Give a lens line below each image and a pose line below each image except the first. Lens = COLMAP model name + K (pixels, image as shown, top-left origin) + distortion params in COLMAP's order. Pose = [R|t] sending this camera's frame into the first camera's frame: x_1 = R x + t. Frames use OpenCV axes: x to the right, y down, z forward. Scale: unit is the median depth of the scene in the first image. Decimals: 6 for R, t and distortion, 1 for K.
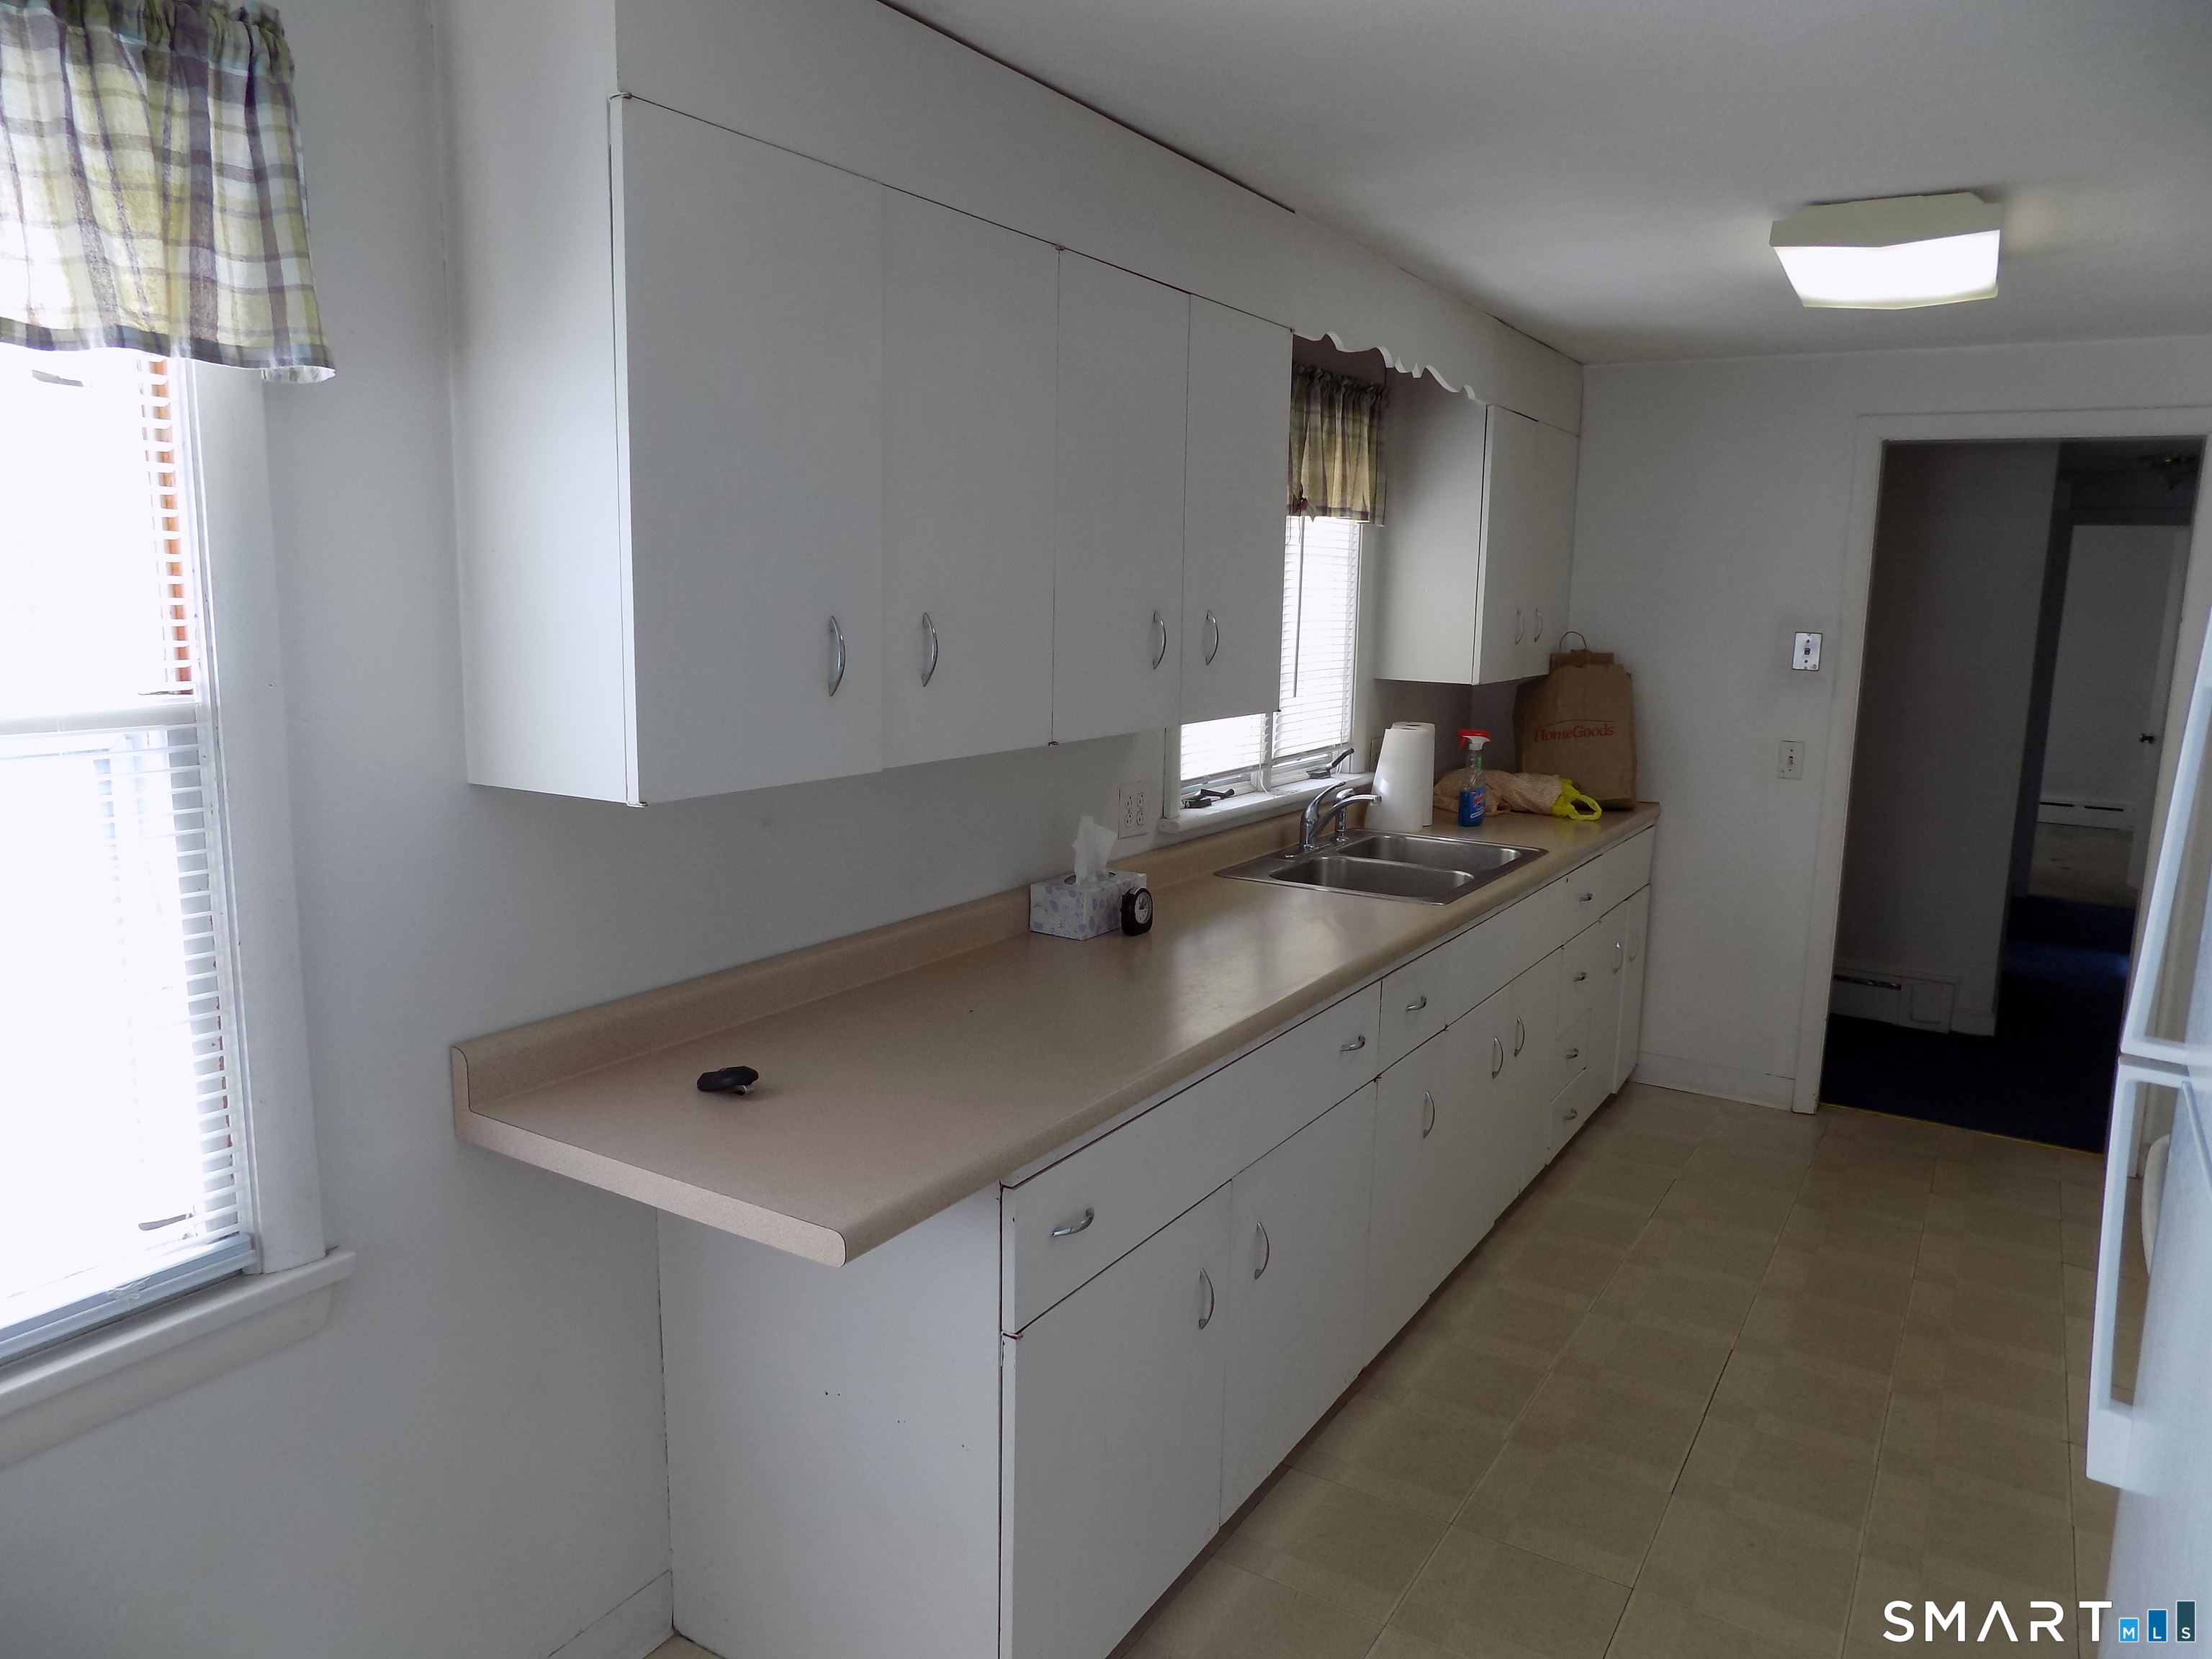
lens RADIAL K [[1501.6, 0, 1115.5], [0, 1501.6, 817.3], [0, 0, 1]] dist [-0.062441, 0.049307]
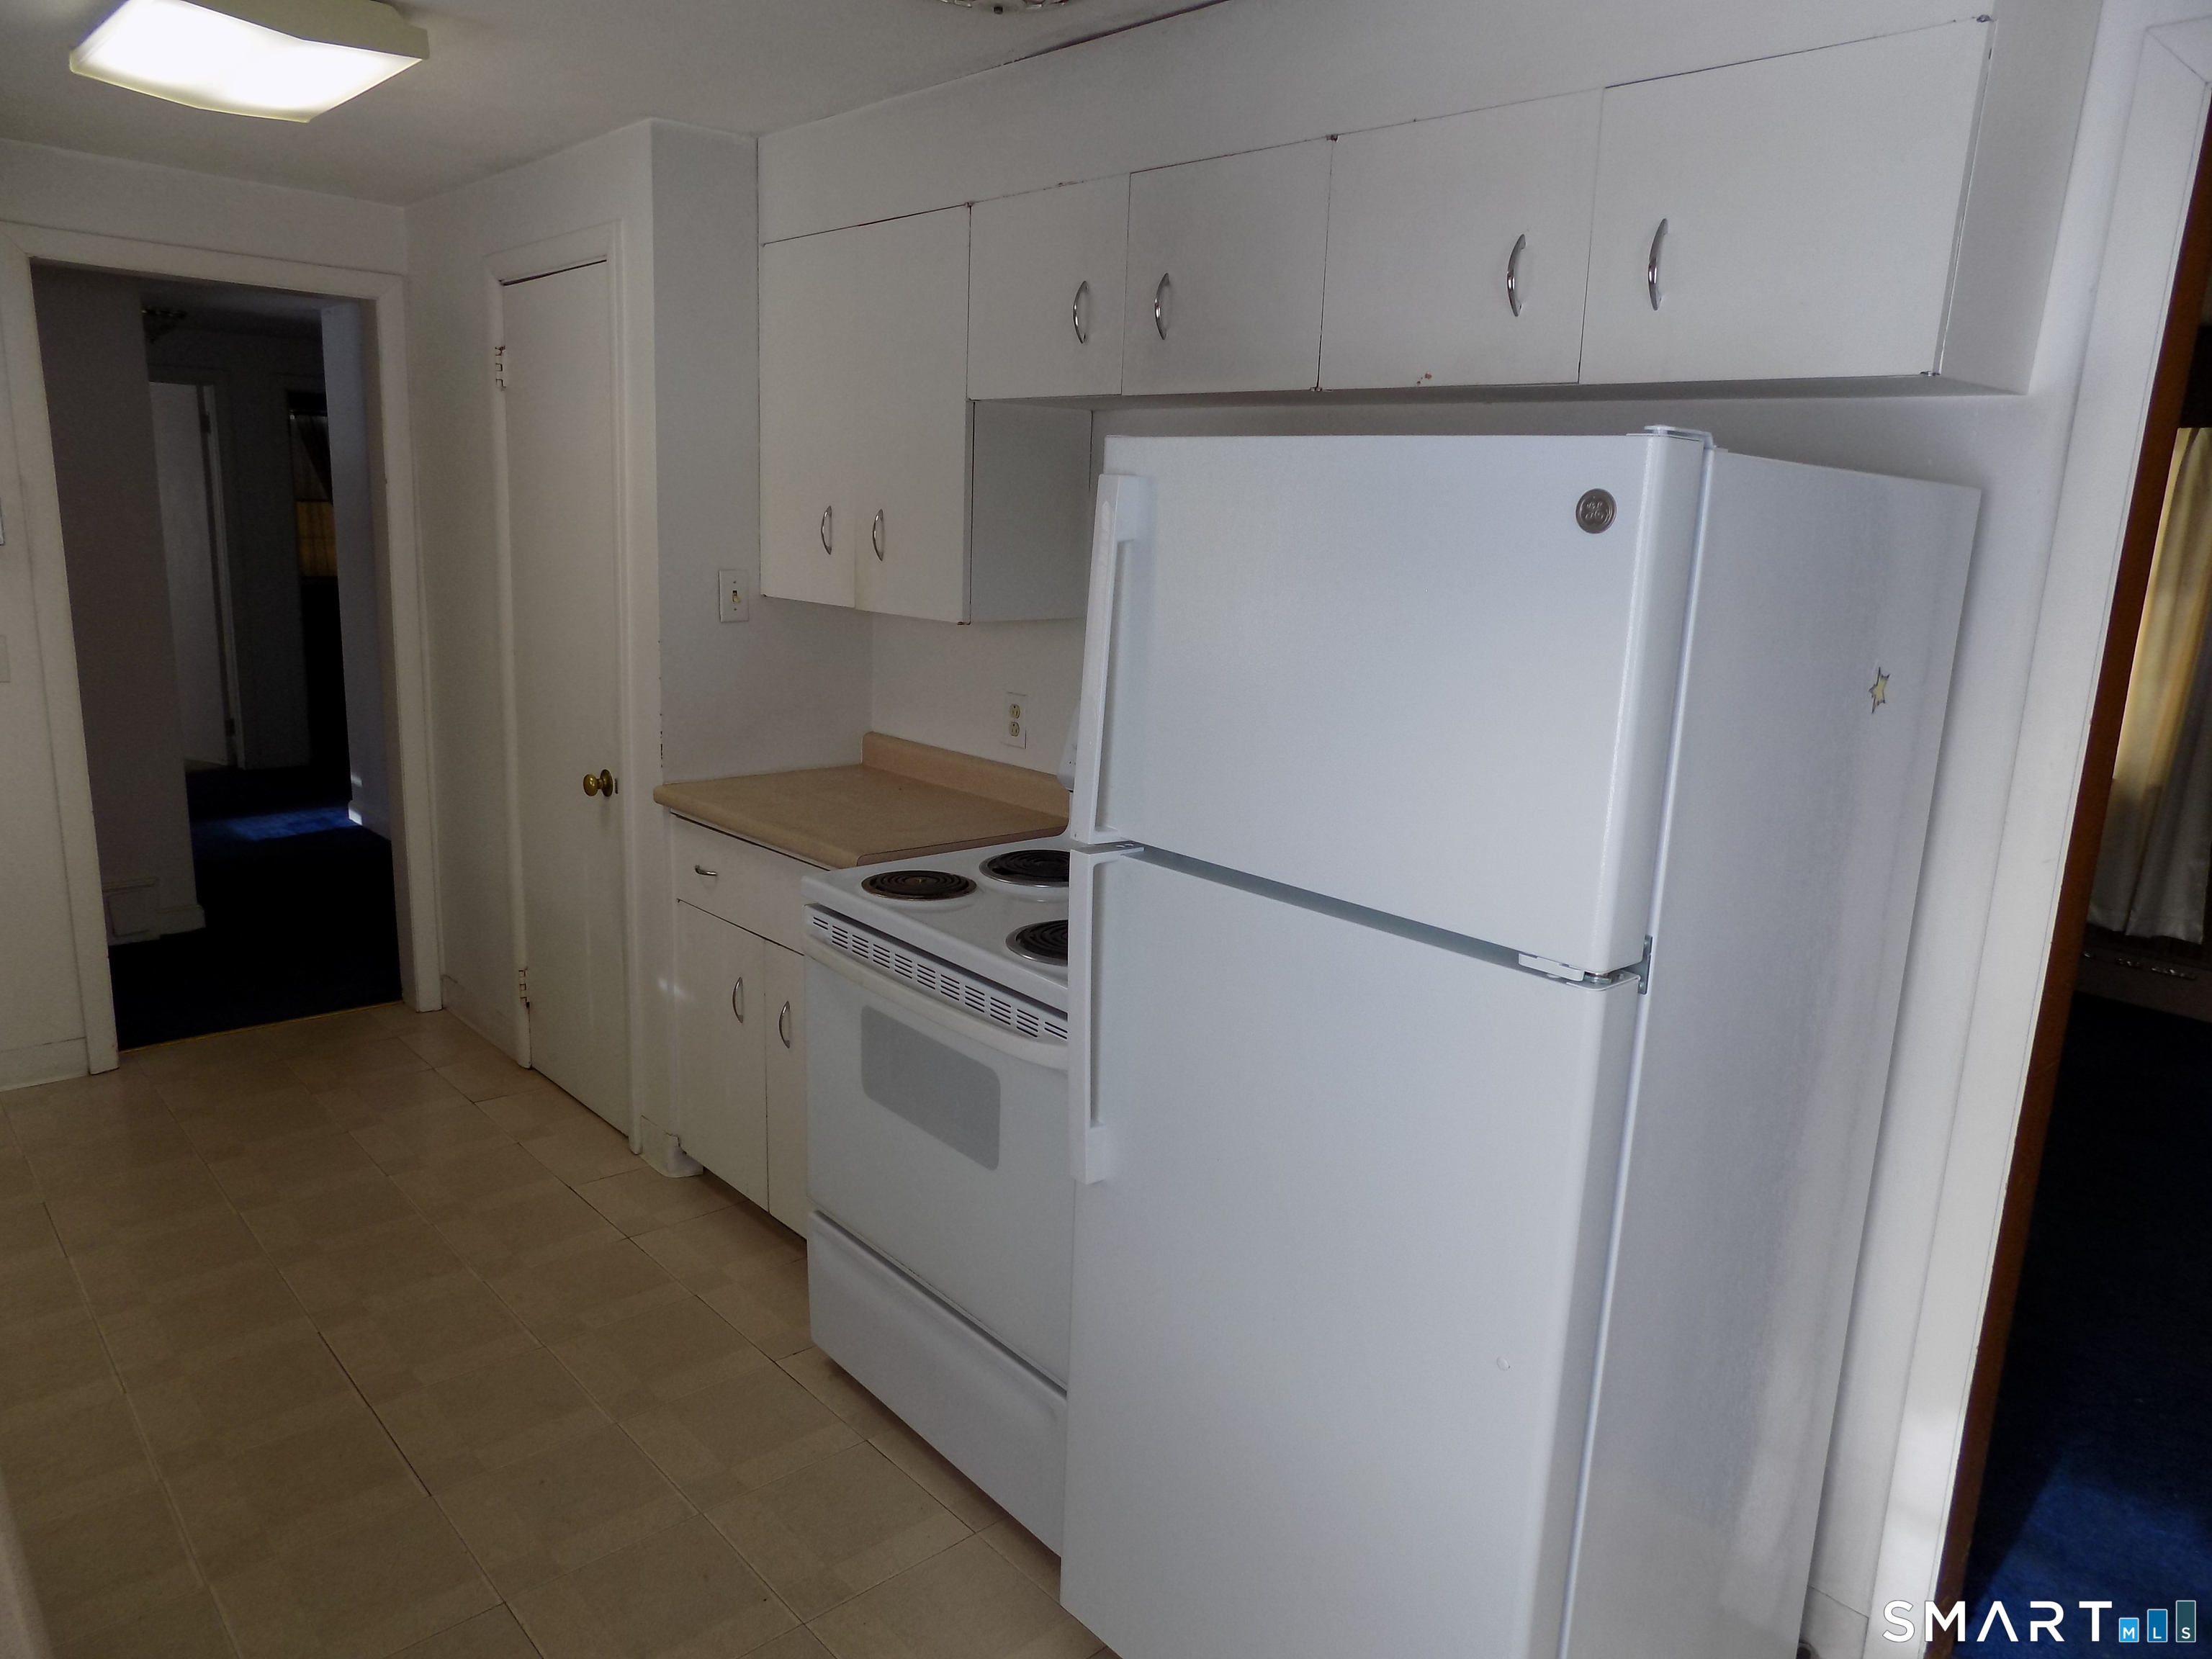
lens RADIAL K [[1501.6, 0, 1123.1], [0, 1501.6, 837.1], [0, 0, 1]] dist [-0.062441, 0.049307]
pose [[0.269679, -0.225103, 0.936270, -0.176561], [0.123887, 0.972324, 0.198087, -0.033660], [-0.954948, 0.062572, 0.290103, 0.226192]]
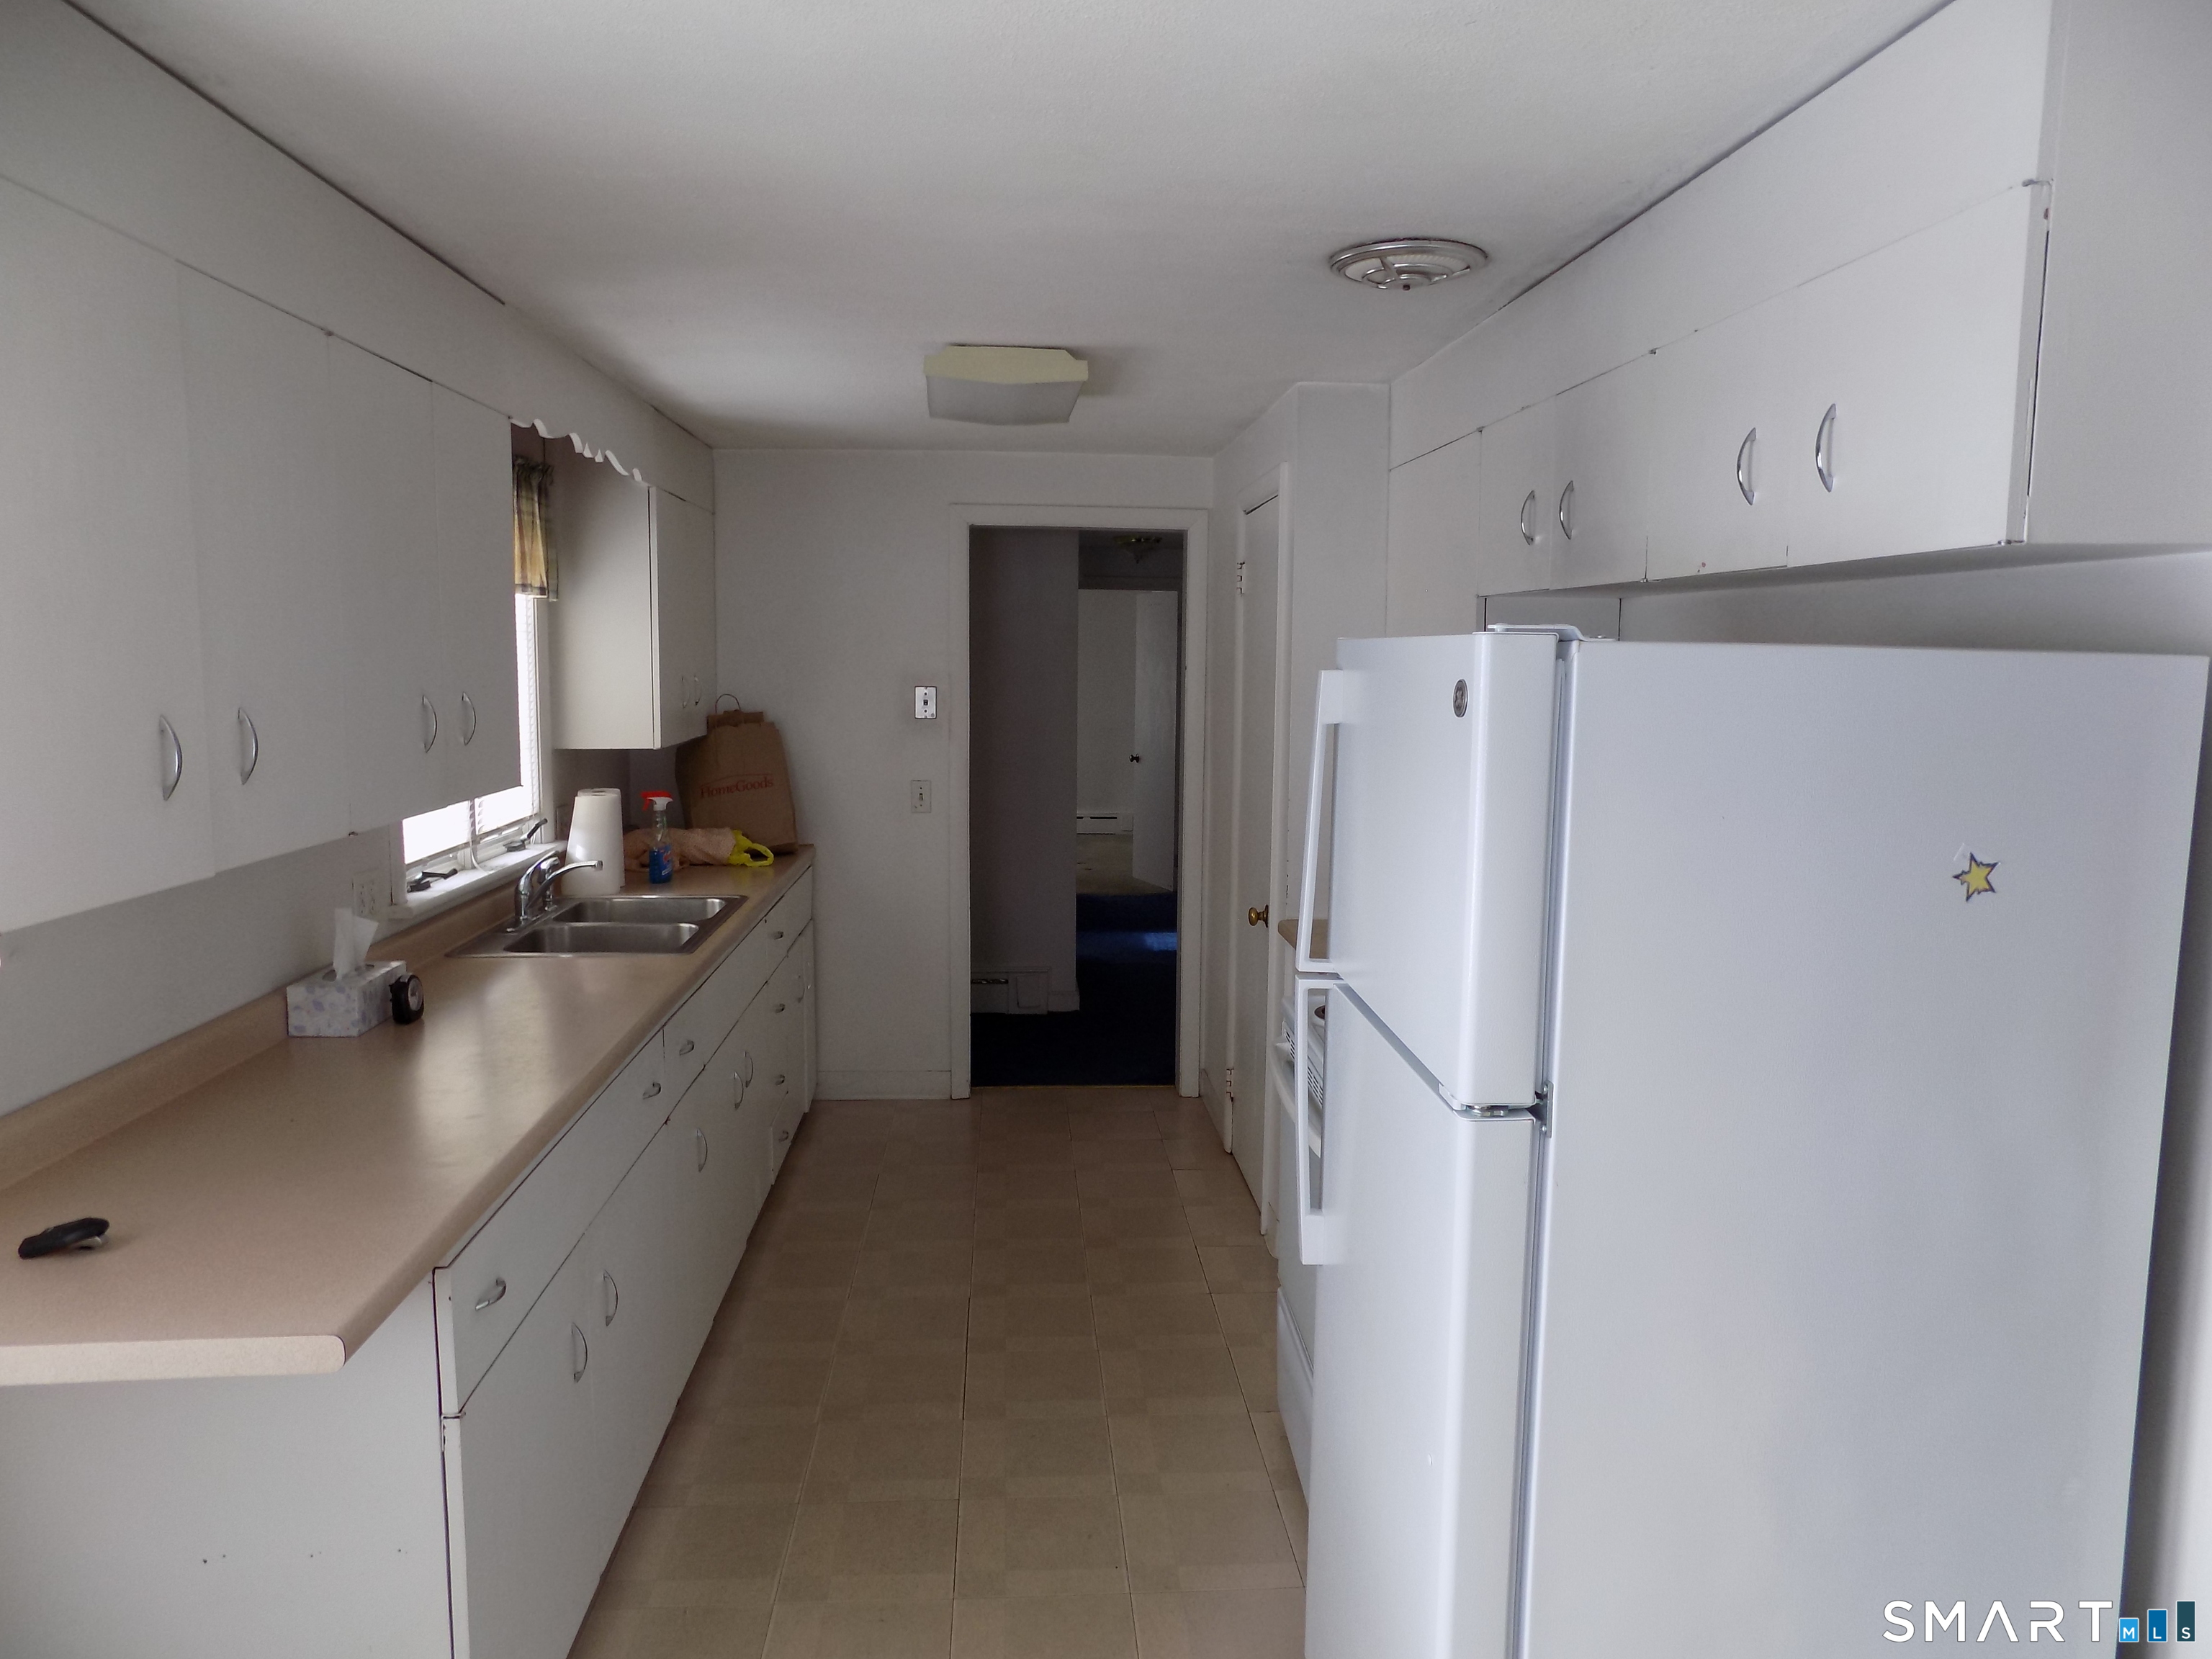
lens RADIAL K [[1501.6, 0, 1117.9], [0, 1501.6, 825.7], [0, 0, 1]] dist [-0.062441, 0.049307]
pose [[0.810490, -0.085855, 0.579426, -0.119449], [0.104205, 0.994555, 0.001605, -0.002418], [-0.576409, 0.059078, 0.815023, -0.047657]]
